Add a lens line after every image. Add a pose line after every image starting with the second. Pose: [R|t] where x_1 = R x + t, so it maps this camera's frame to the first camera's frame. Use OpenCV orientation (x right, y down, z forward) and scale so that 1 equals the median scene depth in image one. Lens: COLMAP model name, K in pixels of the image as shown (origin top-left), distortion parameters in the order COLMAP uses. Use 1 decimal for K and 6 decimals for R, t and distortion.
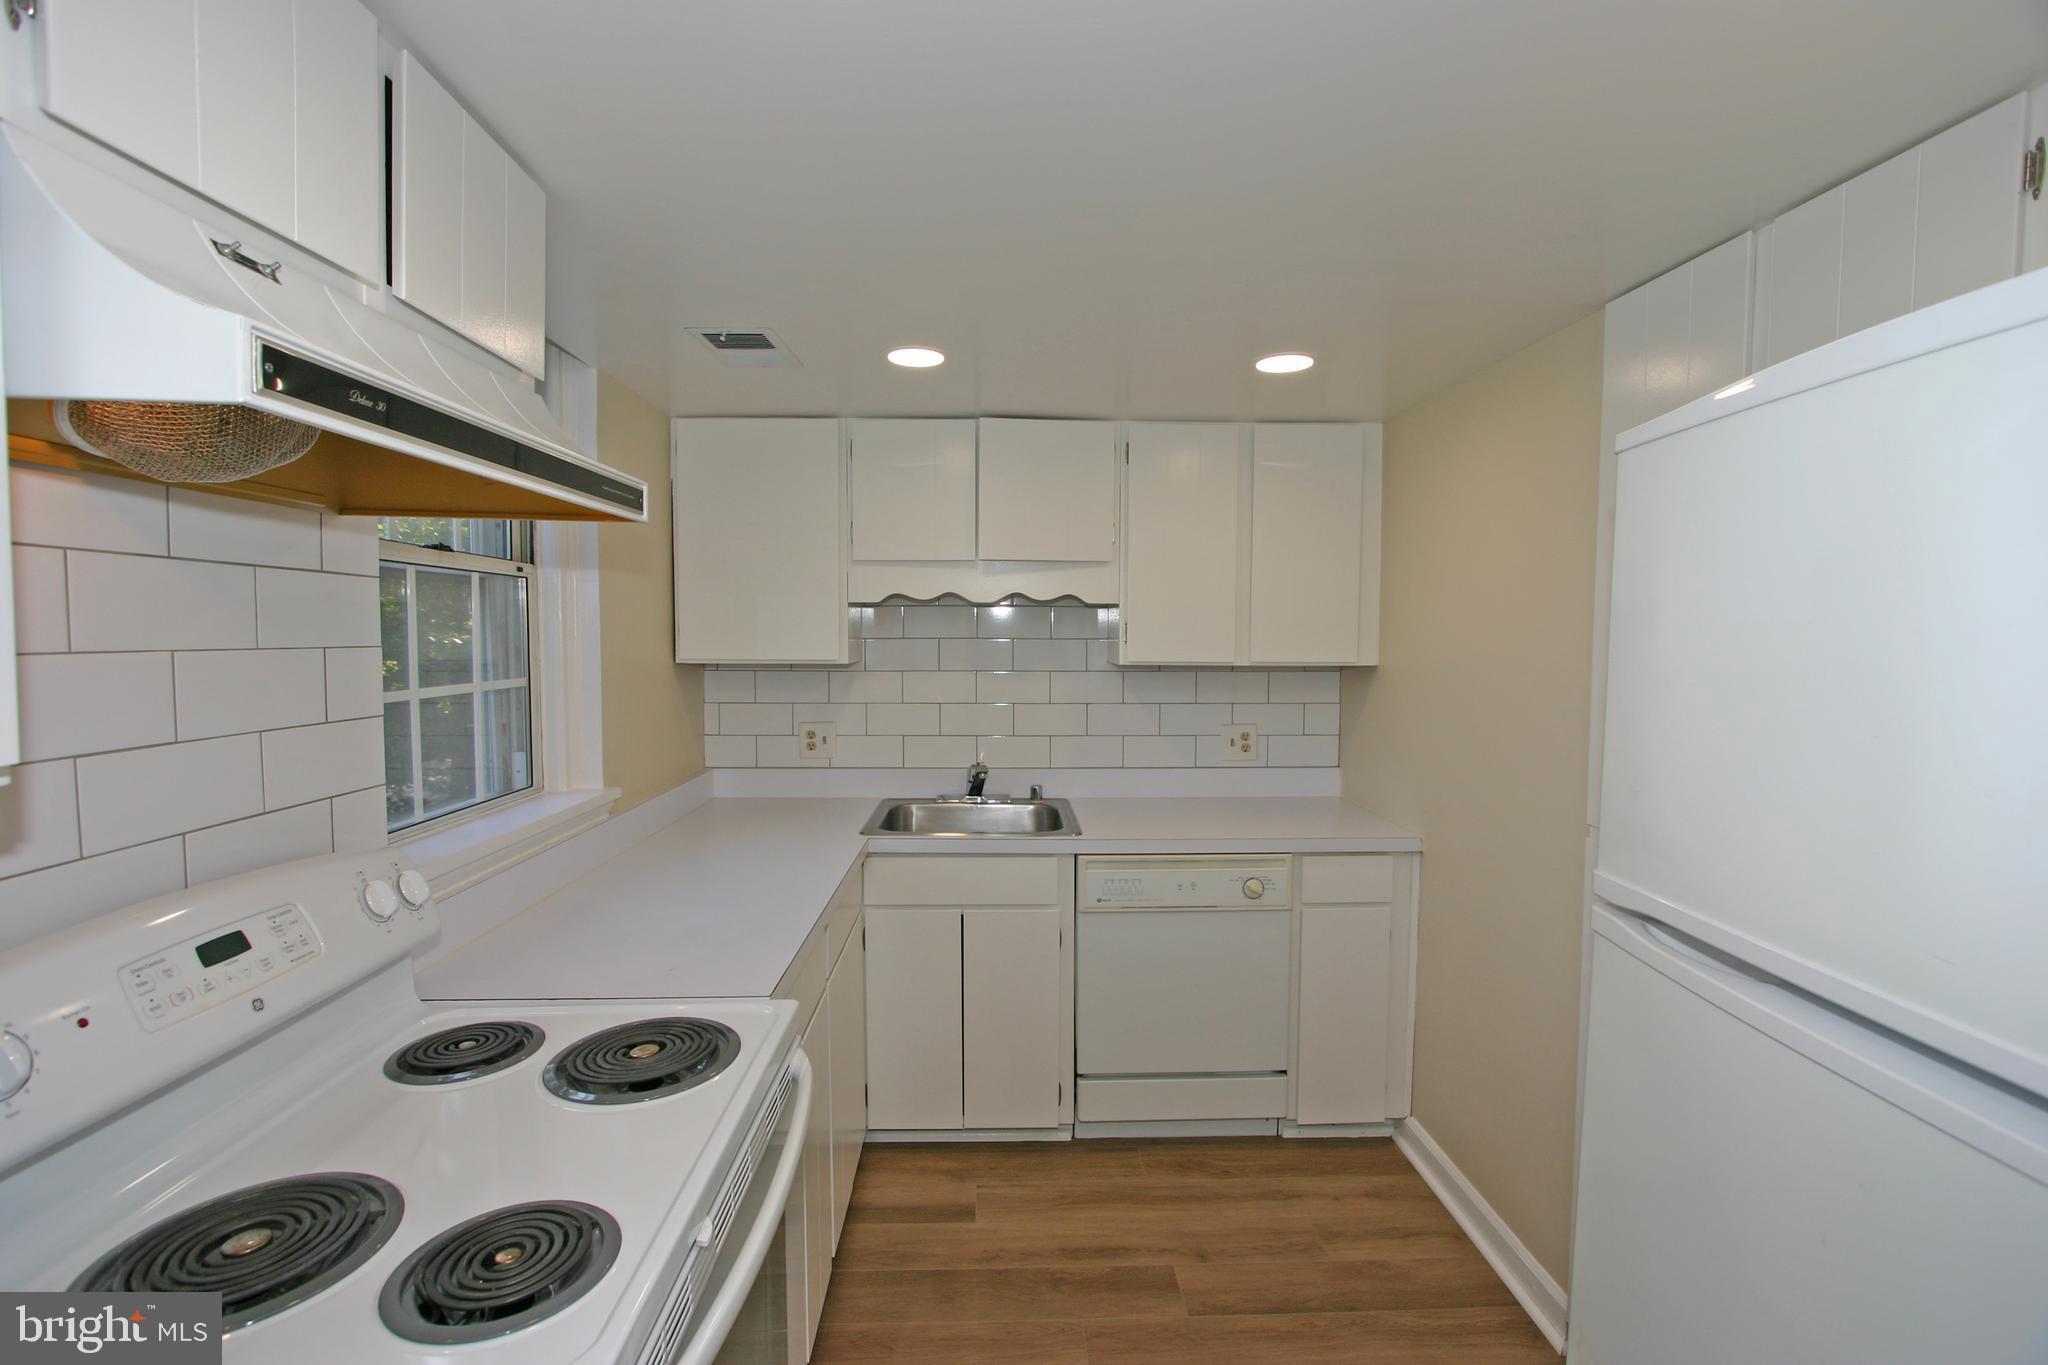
lens RADIAL K [[921.0, 0, 1017.4], [0, 921.0, 682.3], [0, 0, 1]] dist [-0.007325, 0.000081]
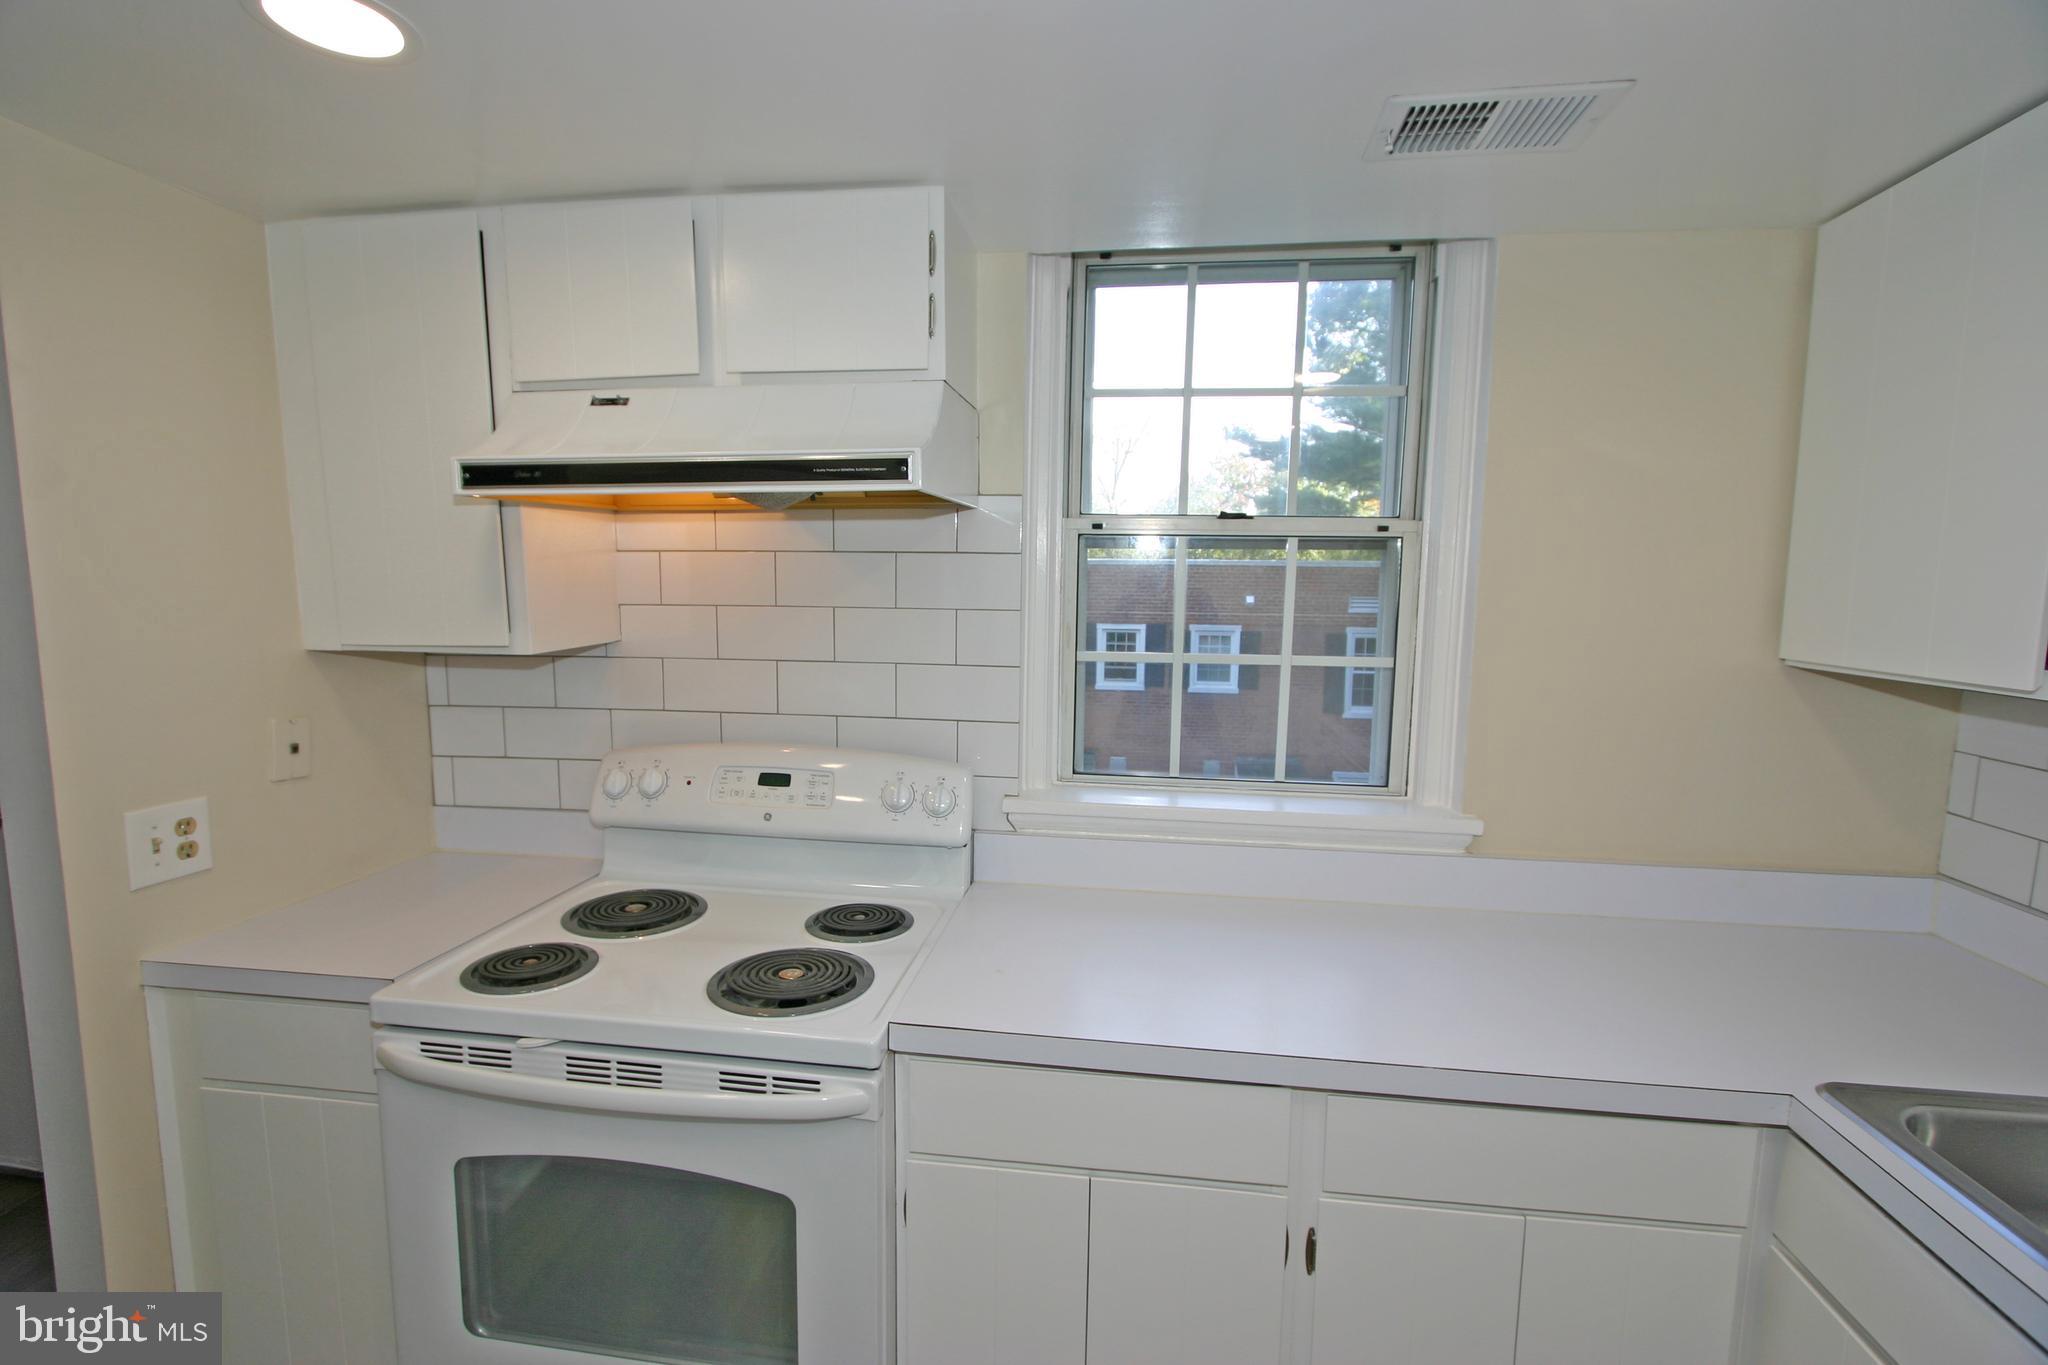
lens RADIAL K [[921.0, 0, 1017.4], [0, 921.0, 682.3], [0, 0, 1]] dist [-0.007325, 0.000081]
pose [[-0.165728, 0.109152, -0.980112, 0.625231], [-0.063243, 0.990634, 0.121018, -0.111729], [0.984141, 0.082041, -0.157273, 1.422797]]
